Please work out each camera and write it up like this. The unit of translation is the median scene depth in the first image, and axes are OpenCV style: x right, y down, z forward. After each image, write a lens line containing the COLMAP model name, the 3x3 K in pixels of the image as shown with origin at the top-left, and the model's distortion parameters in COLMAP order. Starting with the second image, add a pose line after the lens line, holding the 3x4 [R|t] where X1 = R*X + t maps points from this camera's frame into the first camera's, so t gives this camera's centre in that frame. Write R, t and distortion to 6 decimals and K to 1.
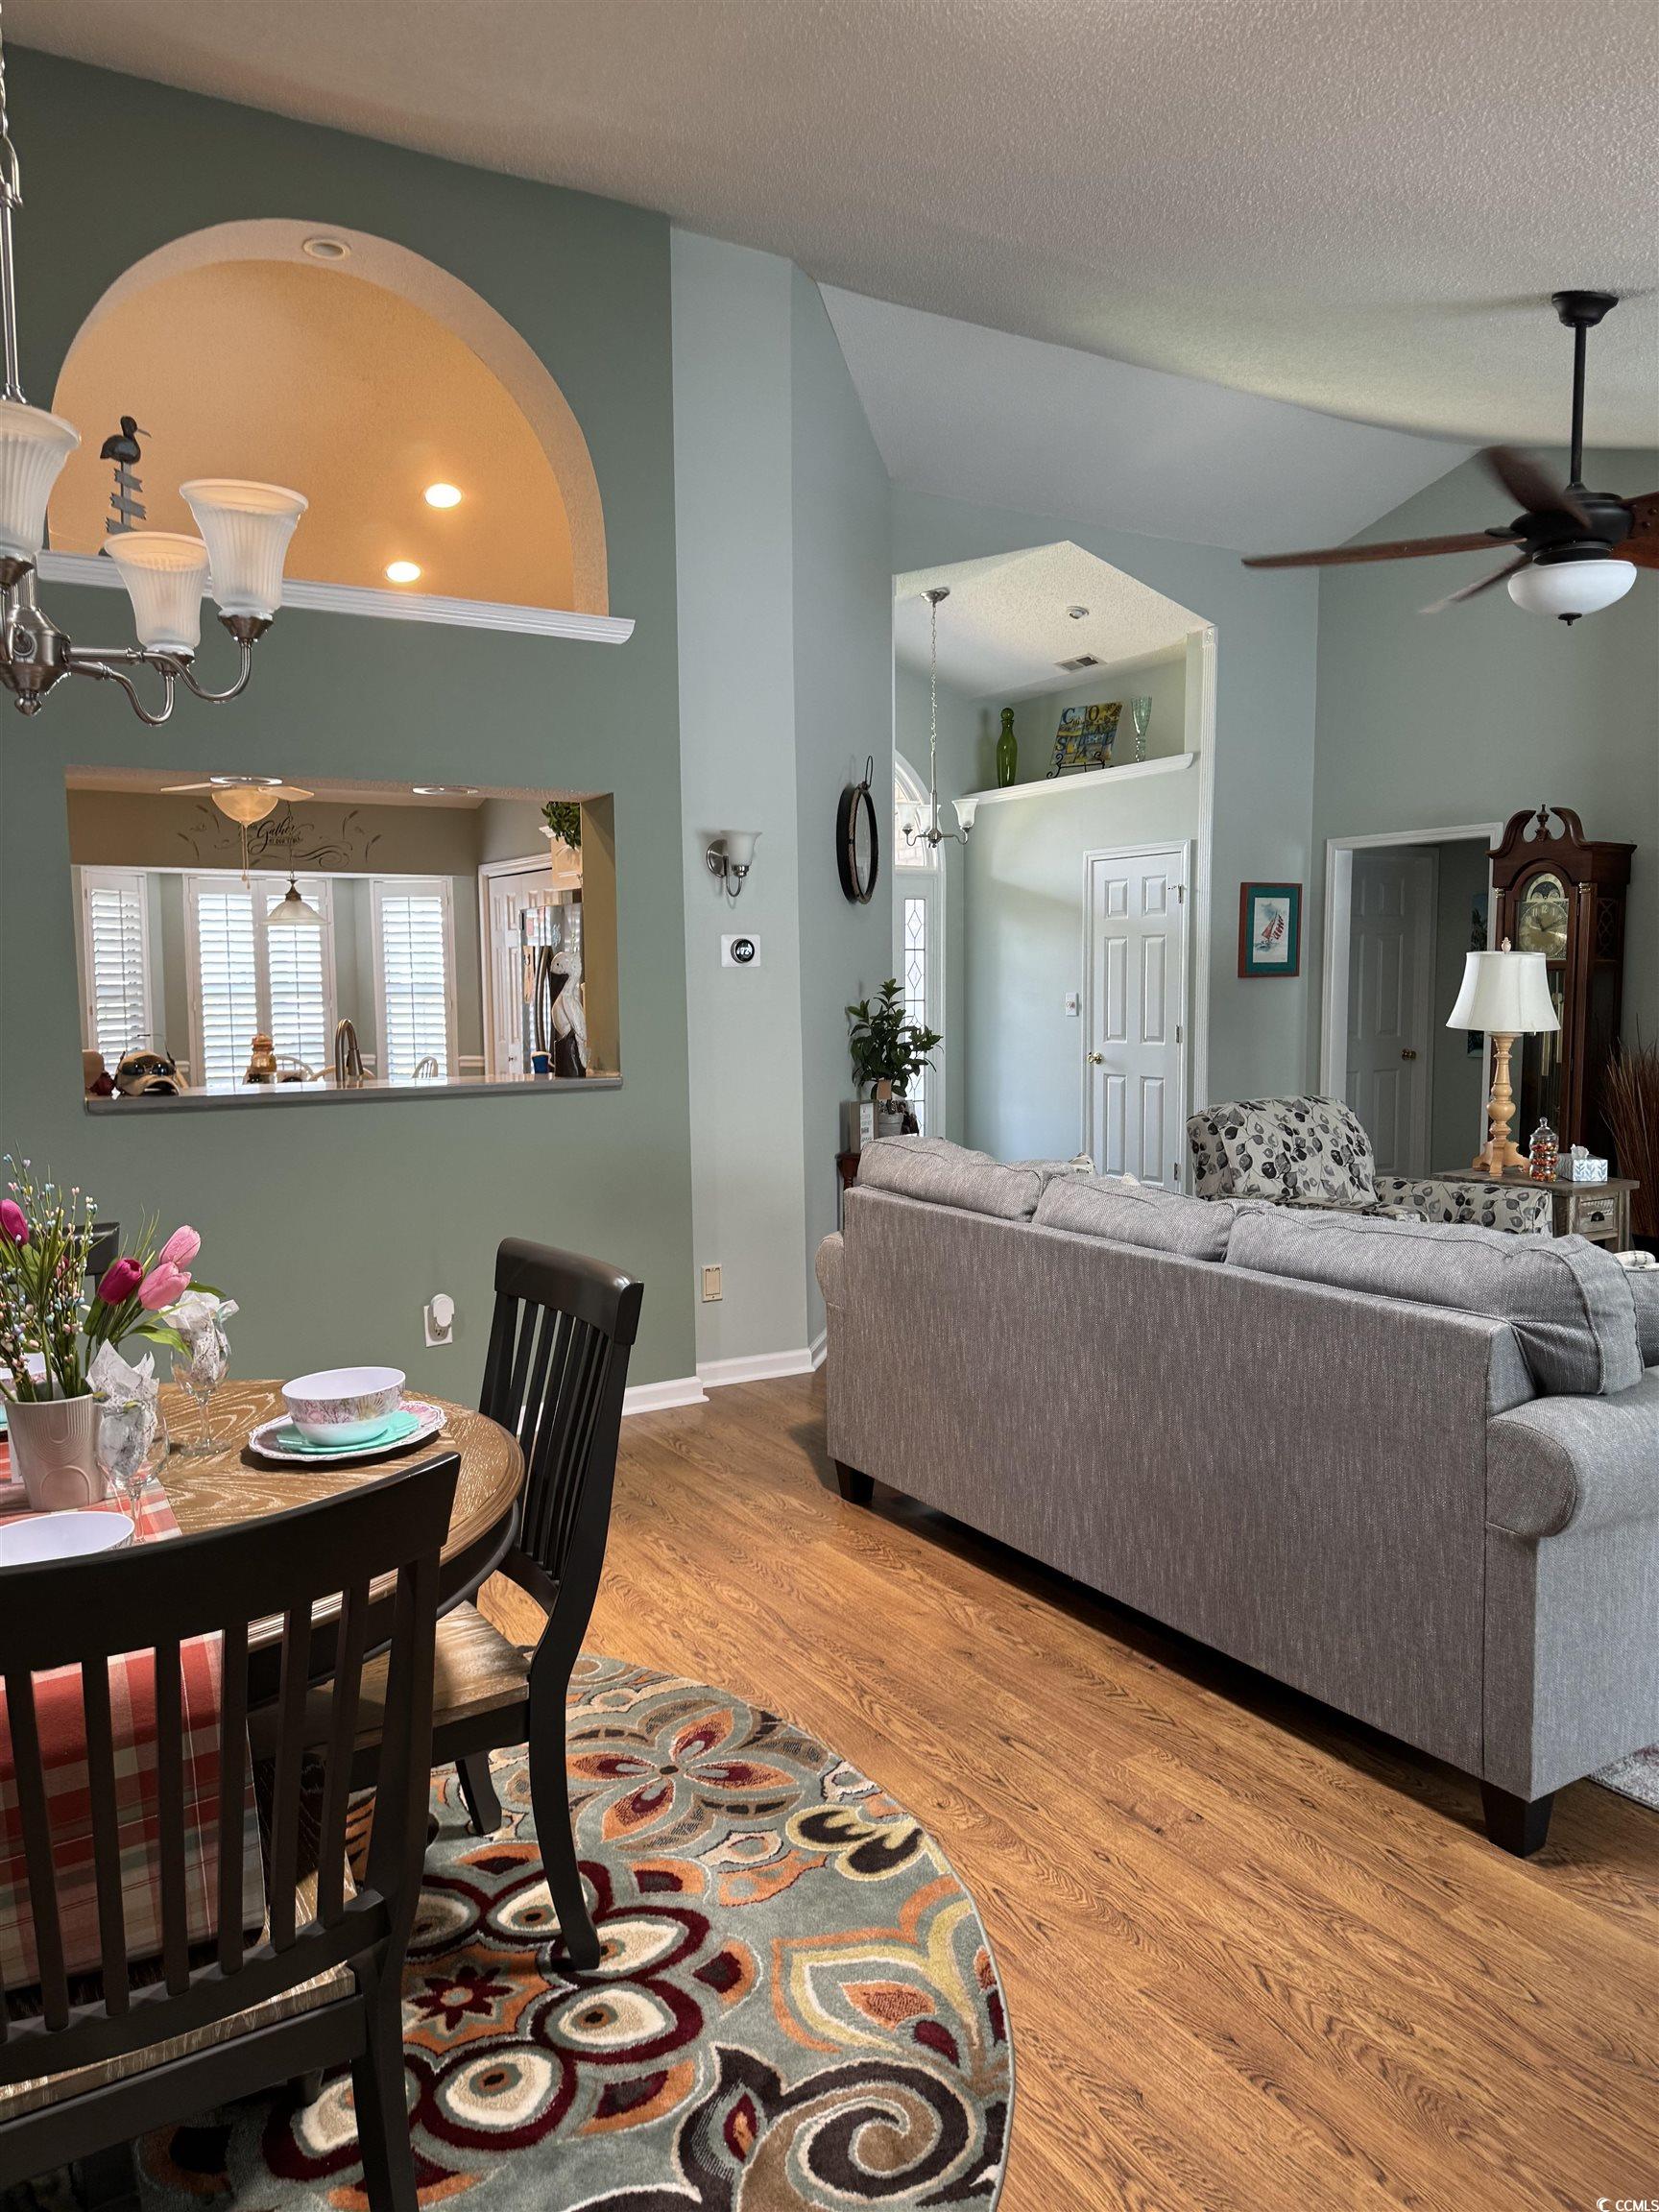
lens RADIAL K [[1553.0, 0, 843.1], [0, 1553.0, 1127.7], [0, 0, 1]] dist [0.079400, -0.096351]
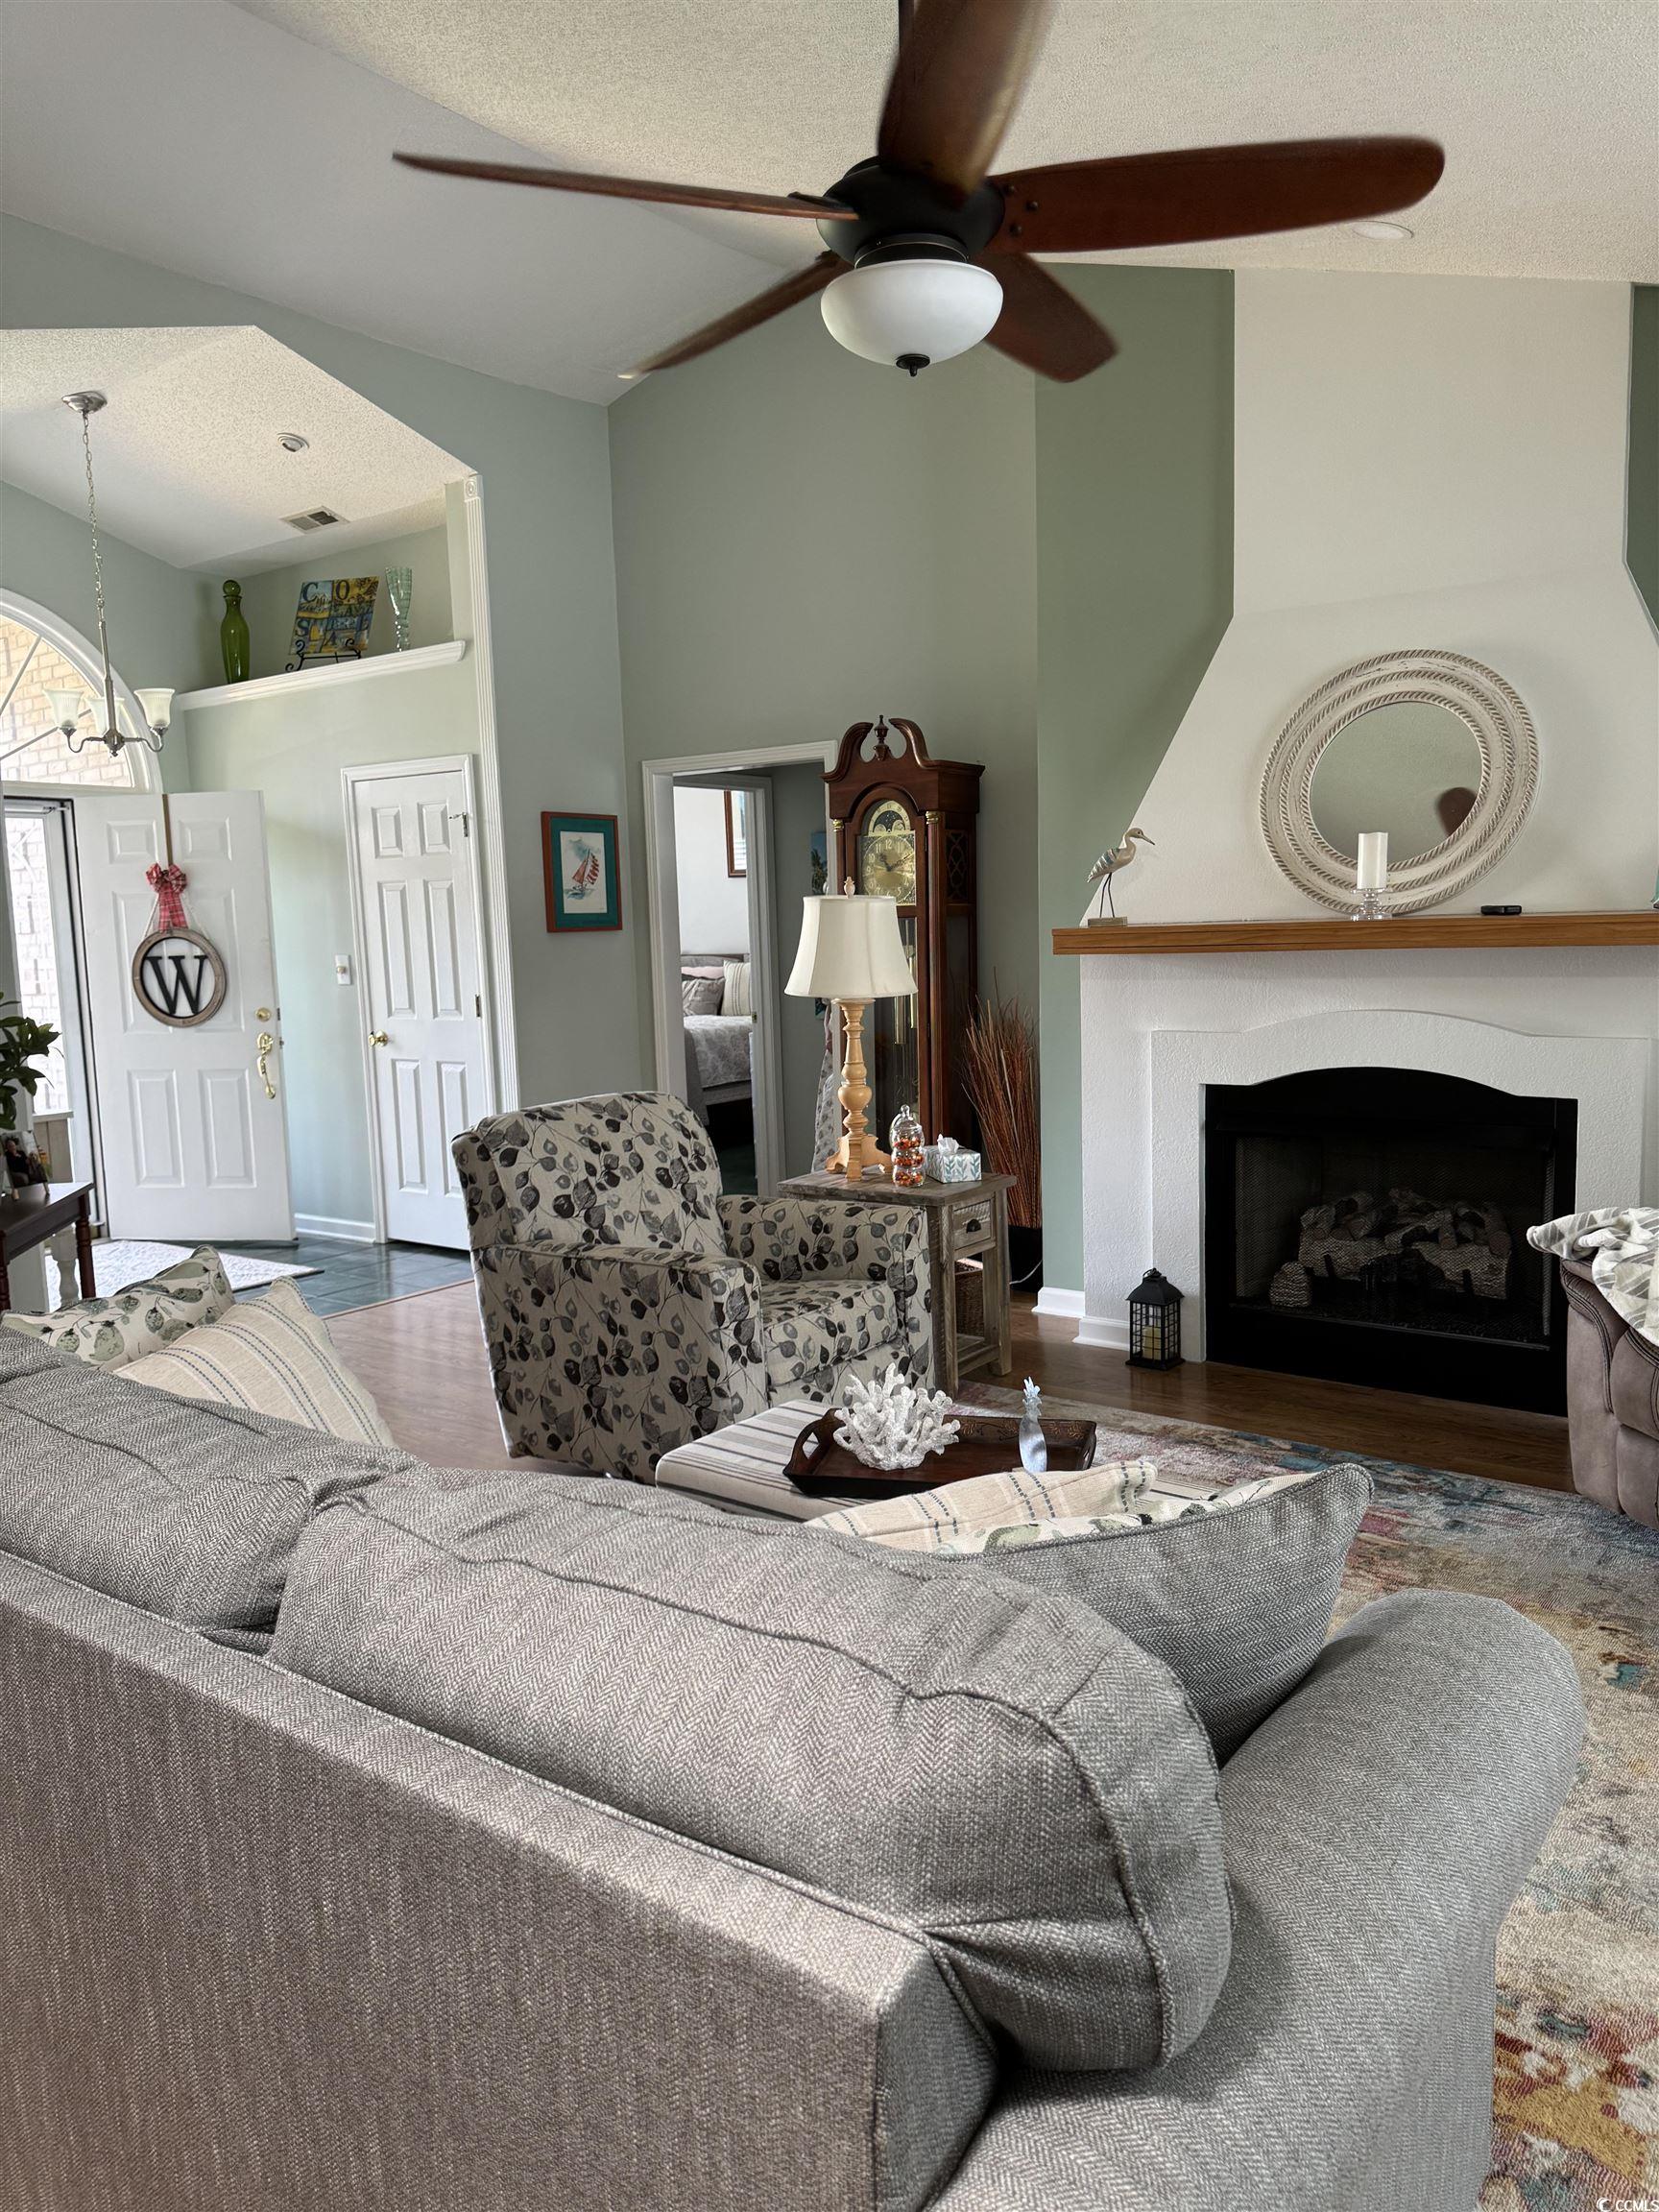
lens RADIAL K [[1553.0, 0, 816.0], [0, 1553.0, 1124.3], [0, 0, 1]] dist [0.079400, -0.096351]
pose [[0.929944, -0.066521, 0.361635, 0.116173], [0.056420, 0.997667, 0.038431, -0.028192], [-0.363348, -0.015336, 0.931527, 0.278010]]
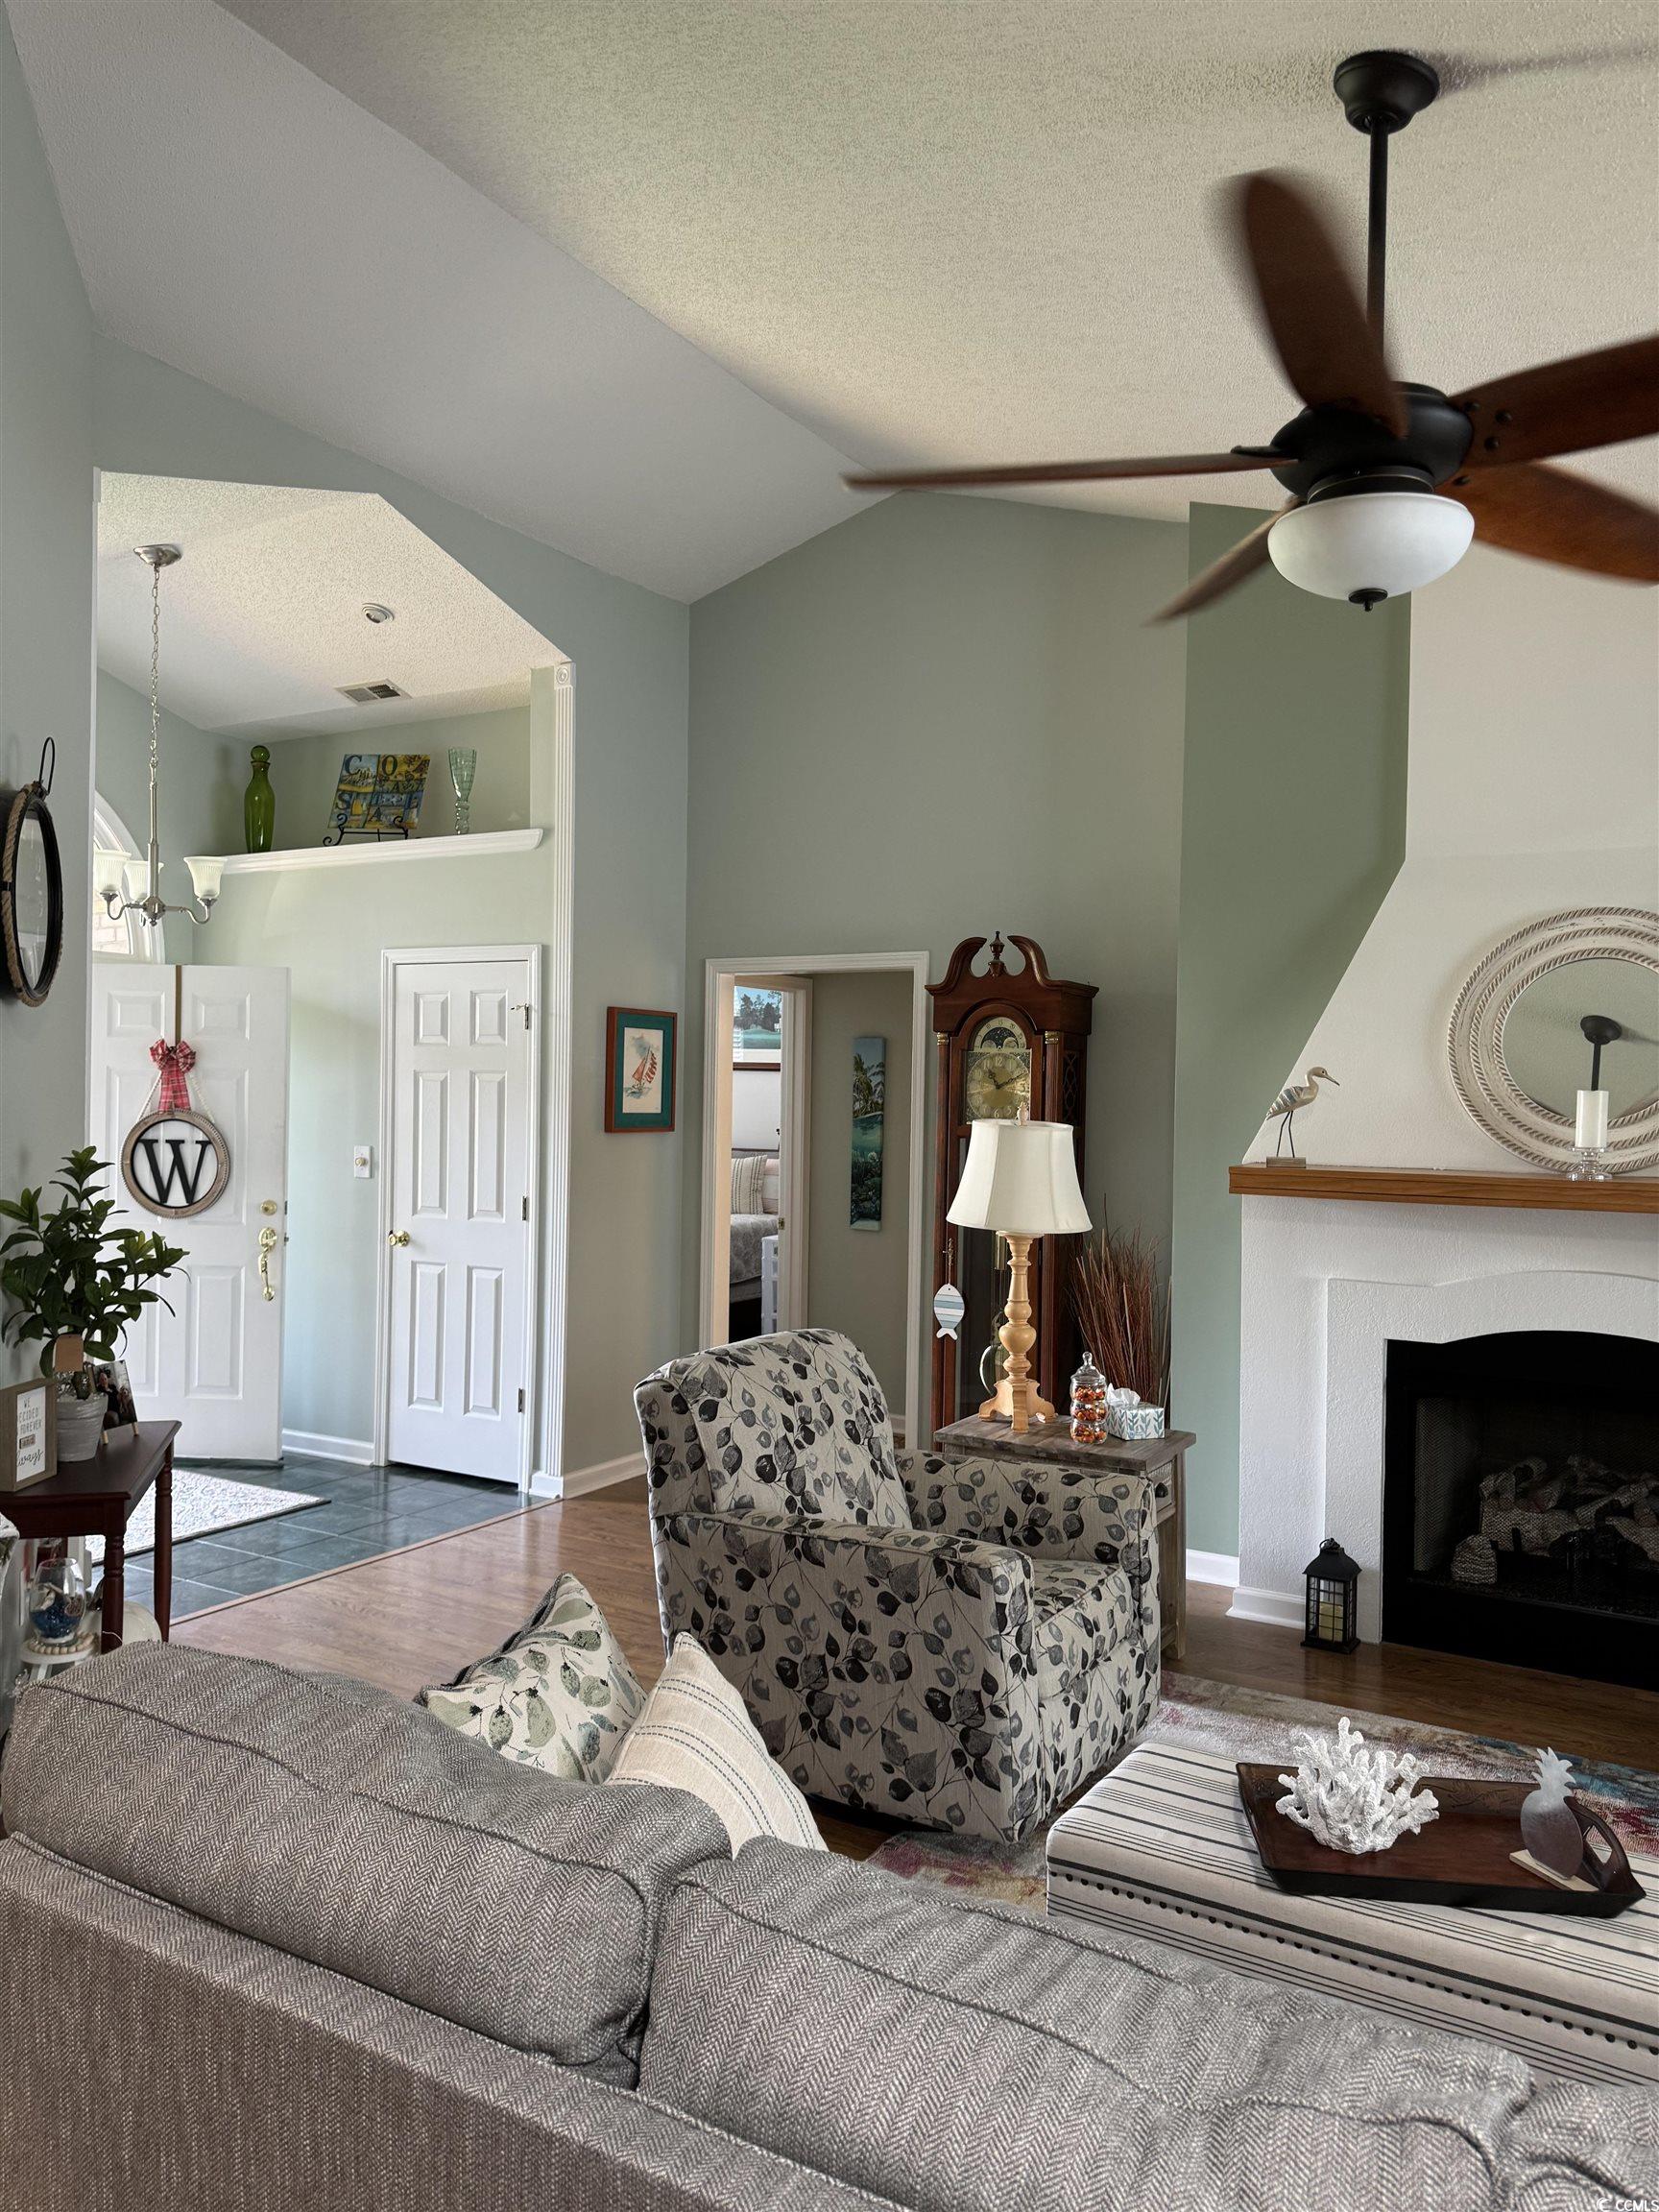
lens RADIAL K [[1553.0, 0, 826.0], [0, 1553.0, 1119.5], [0, 0, 1]] dist [0.079400, -0.096351]
pose [[0.884667, 0.018331, 0.465862, 0.003313], [0.019408, 0.996913, -0.076083, -0.058524], [-0.465819, 0.076350, 0.881580, 0.396779]]
